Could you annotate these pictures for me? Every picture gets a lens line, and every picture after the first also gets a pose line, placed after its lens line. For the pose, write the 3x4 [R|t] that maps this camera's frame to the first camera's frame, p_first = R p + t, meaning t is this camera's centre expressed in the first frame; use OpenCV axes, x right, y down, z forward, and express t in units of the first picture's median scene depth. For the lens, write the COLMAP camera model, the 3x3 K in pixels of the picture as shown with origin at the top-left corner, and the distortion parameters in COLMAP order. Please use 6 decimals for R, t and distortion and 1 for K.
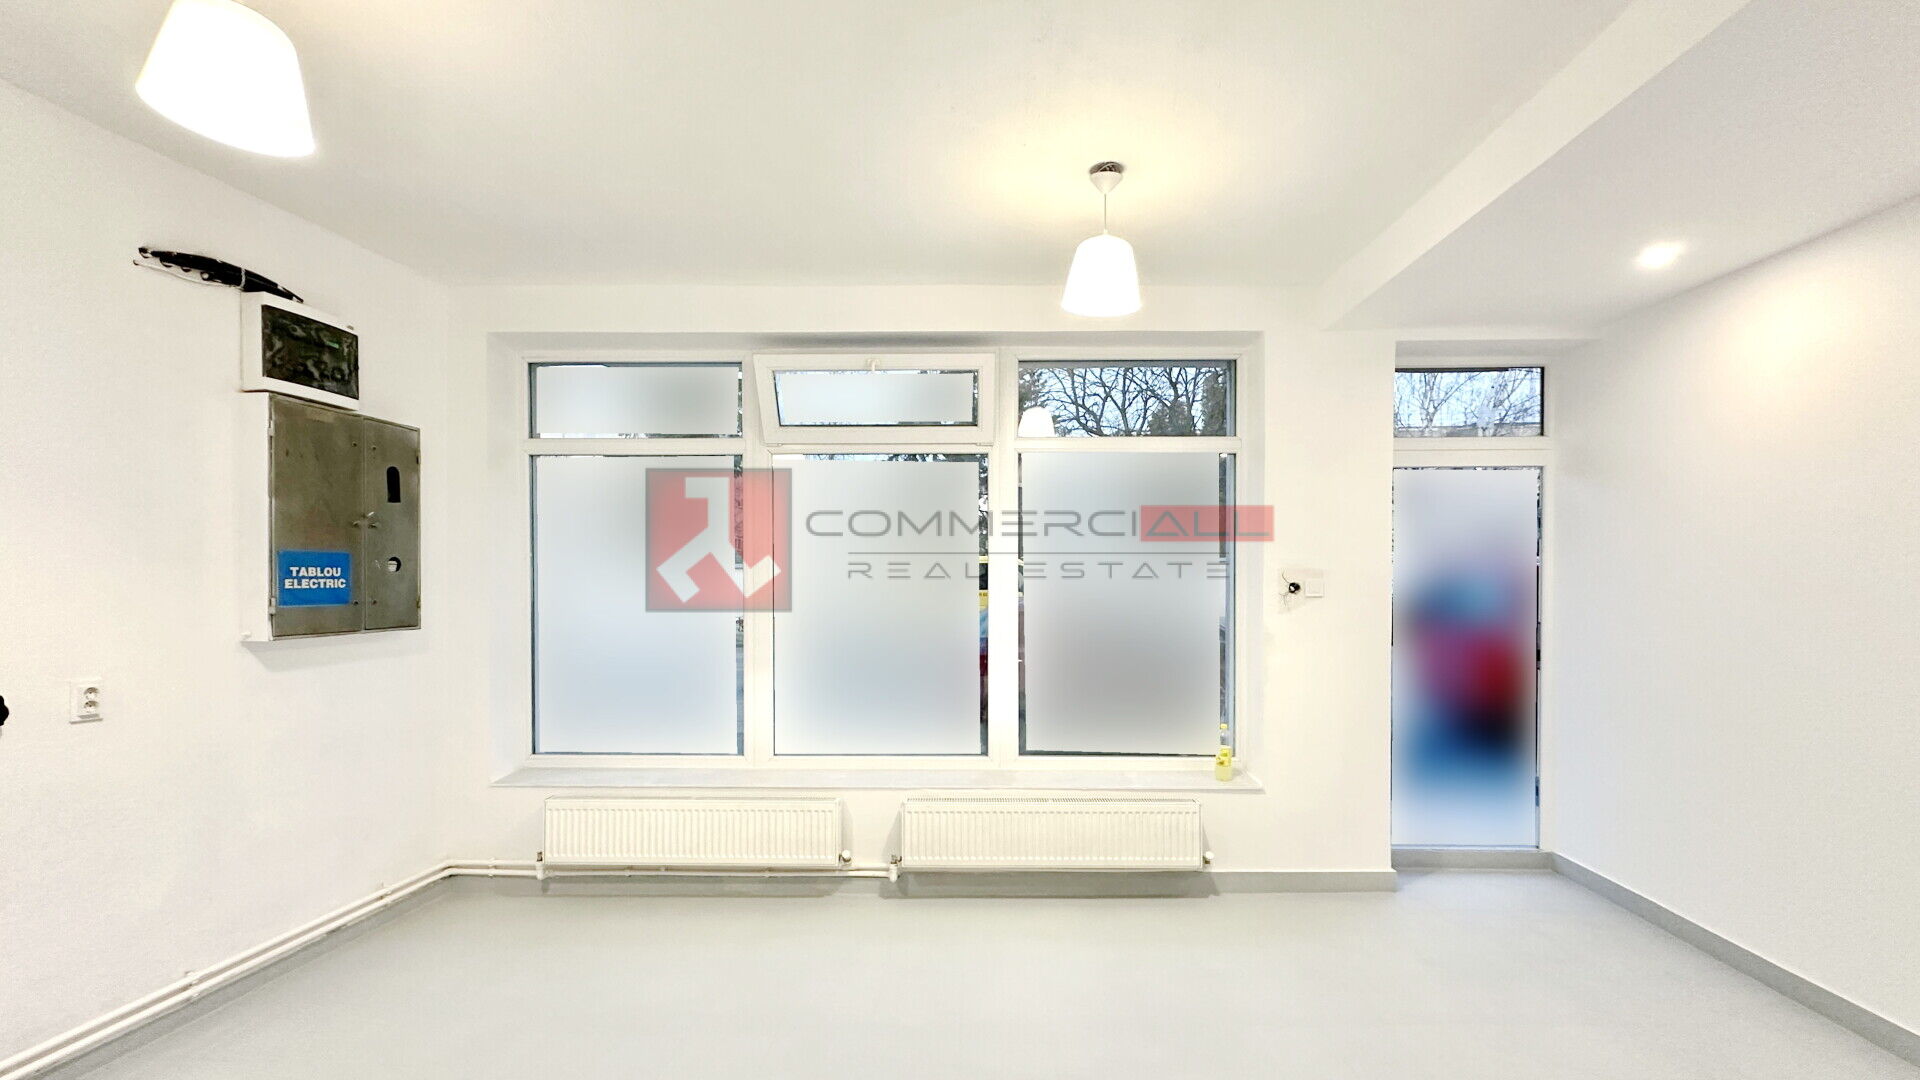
lens RADIAL K [[810.1, 0, 960.5], [0, 810.1, 598.0], [0, 0, 1]] dist [-0.000531, -0.000177]
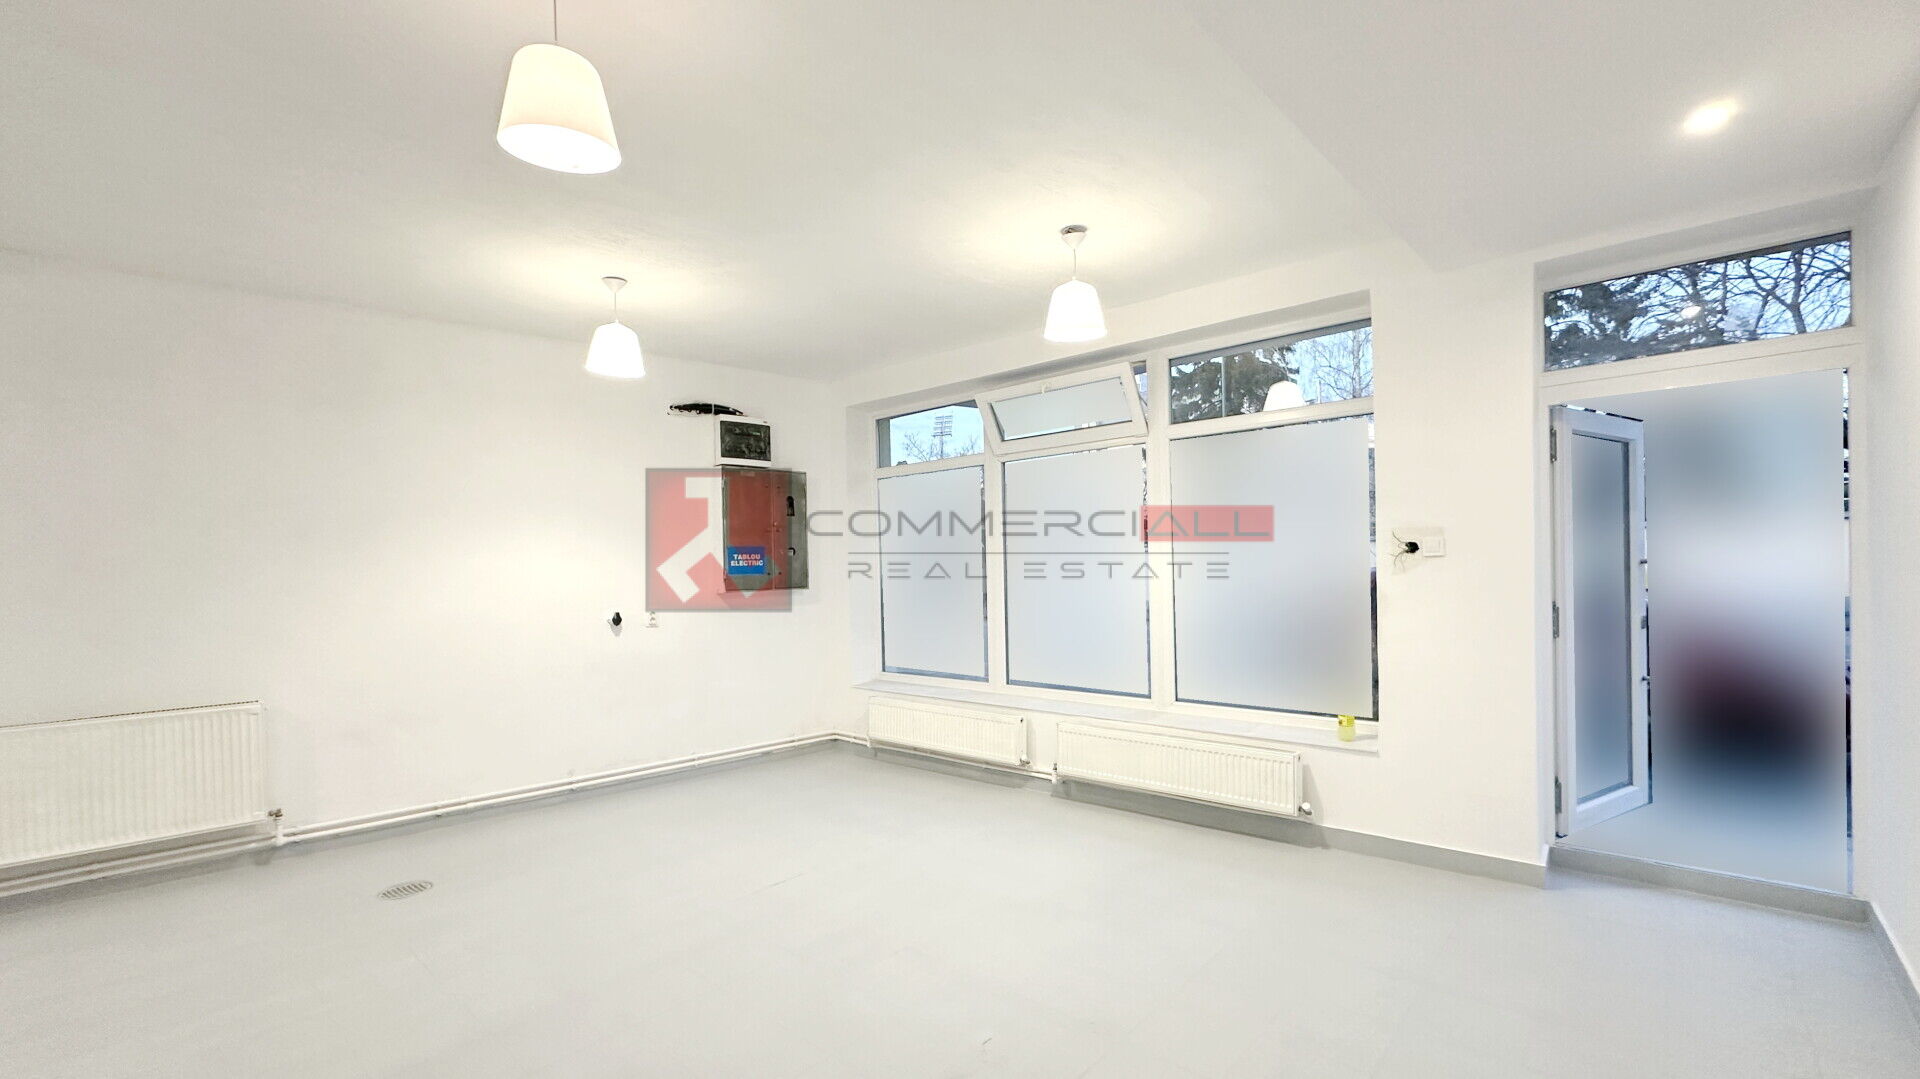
lens RADIAL K [[790.2, 0, 962.4], [0, 790.2, 576.0], [0, 0, 1]] dist [0.000244, 0.000053]
pose [[0.763693, -0.010706, -0.645491, 0.657430], [0.010069, 0.999938, -0.004672, 0.022179], [0.645501, -0.002931, 0.763753, -0.065208]]
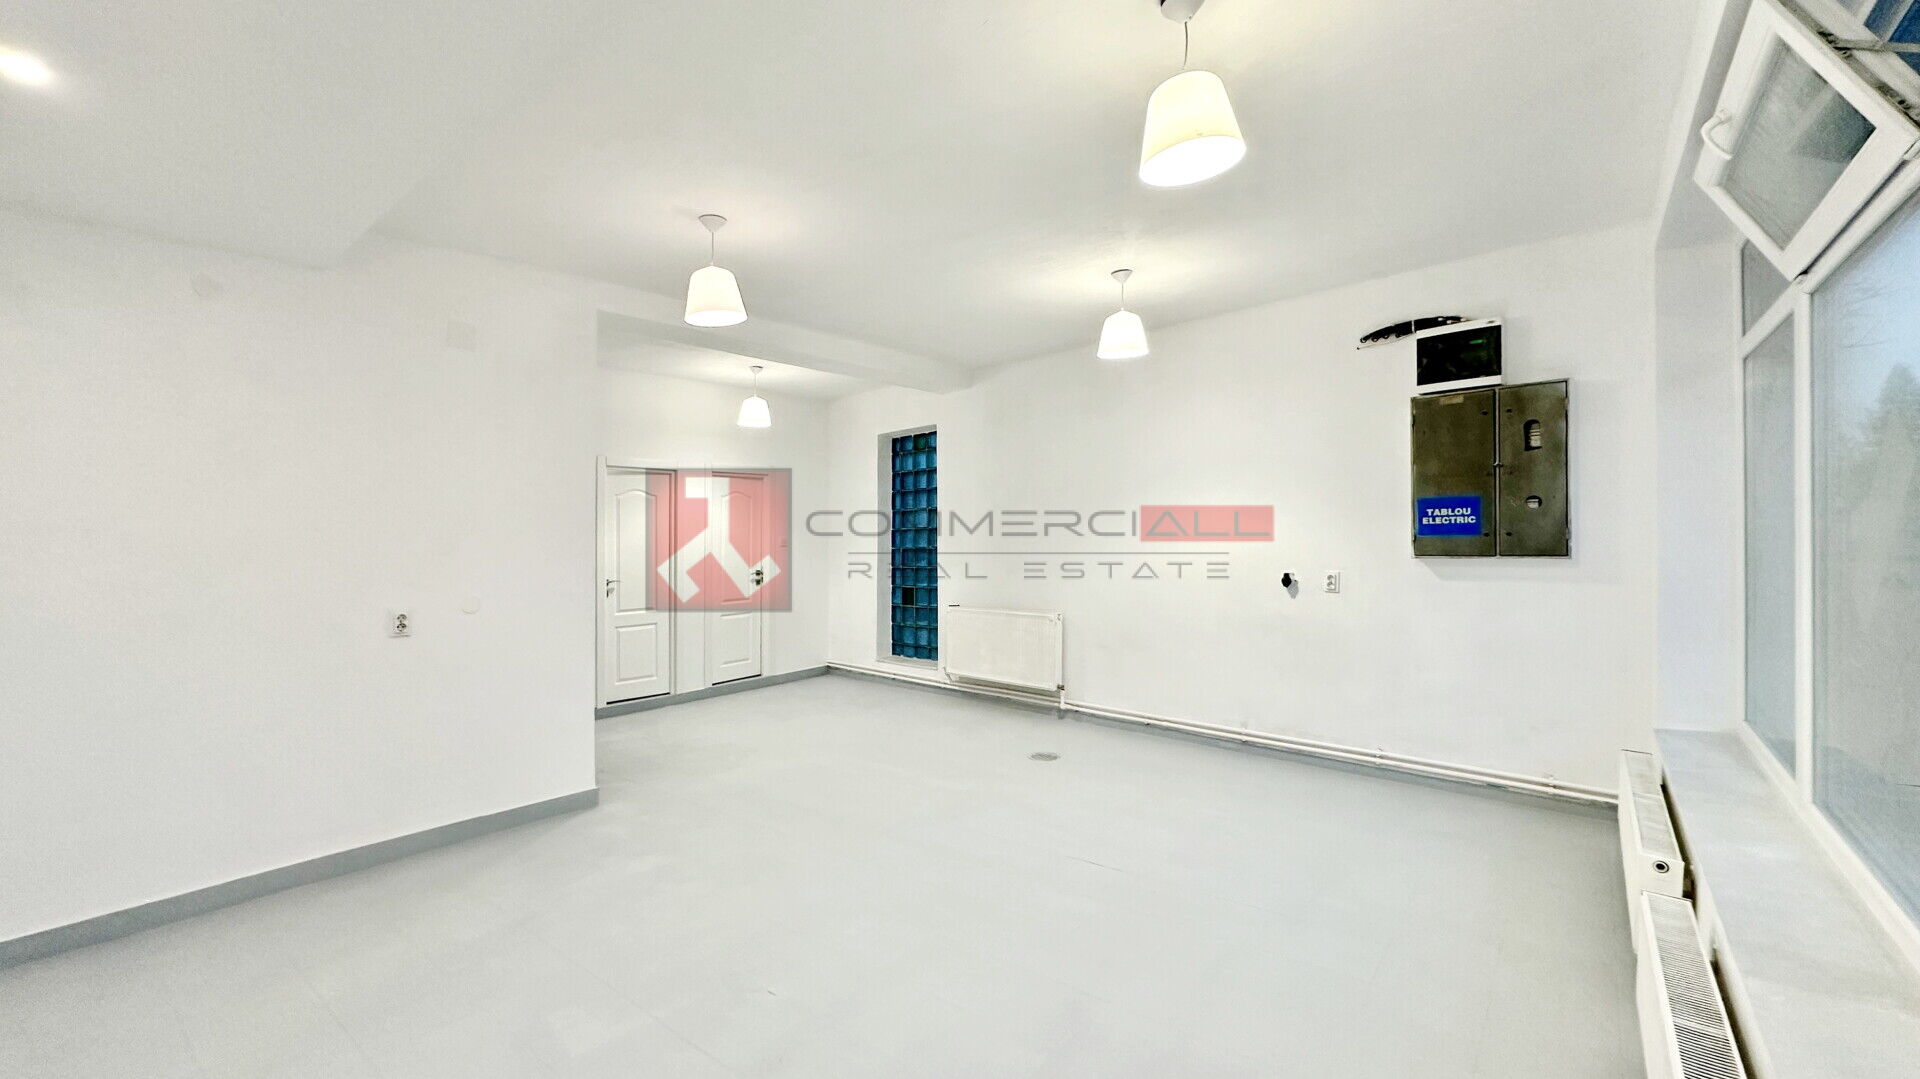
lens RADIAL K [[780.6, 0, 970.4], [0, 780.6, 531.1], [0, 0, 1]] dist [-0.000231, 0.000041]
pose [[-0.596888, 0.002713, -0.802320, 0.675873], [0.000162, 0.999995, 0.003261, -0.002676], [0.802324, 0.001816, -0.596886, 0.977967]]
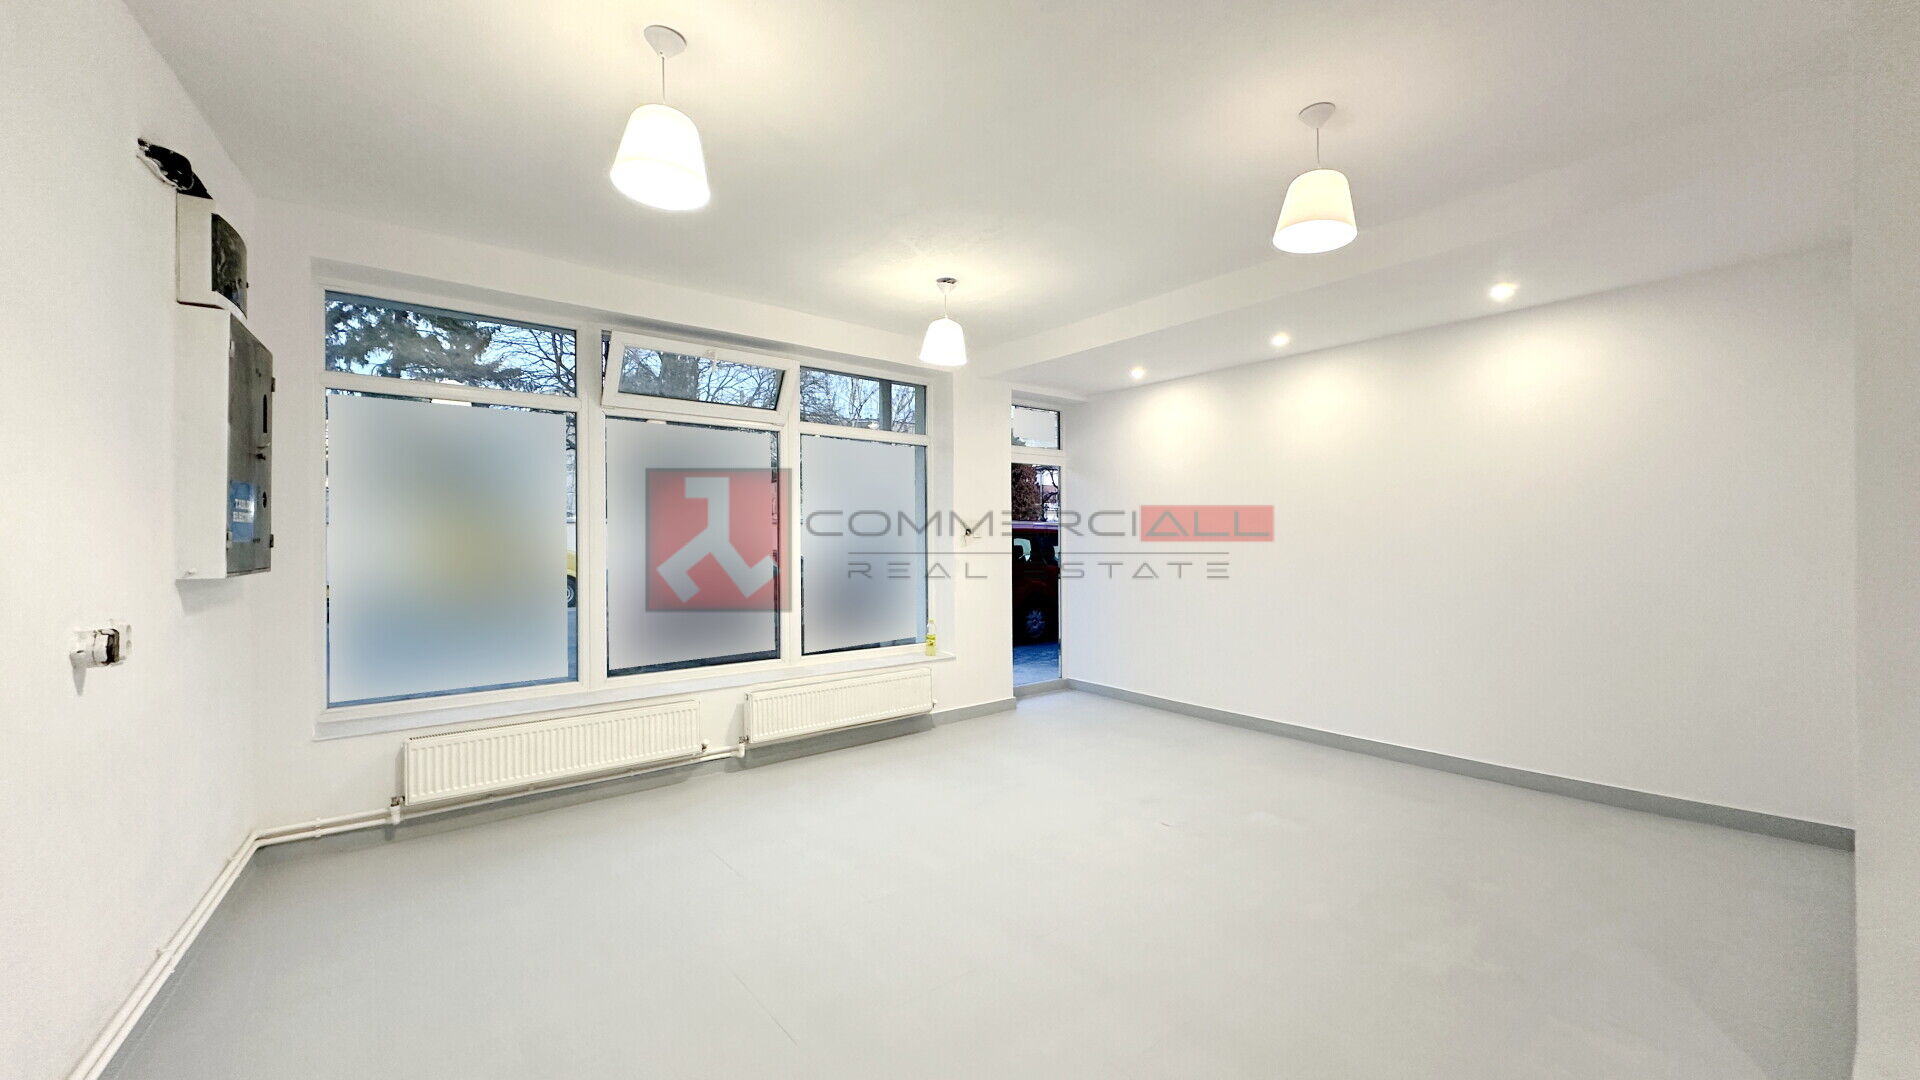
lens RADIAL K [[754.8, 0, 960.0], [0, 754.8, 540.0], [0, 0, 1]] dist [-0.000177, 0.000046]
pose [[0.762354, -0.003270, 0.647151, -0.625736], [0.018927, 0.999672, -0.017245, 0.032914], [-0.646883, 0.025395, 0.762166, -0.159520]]
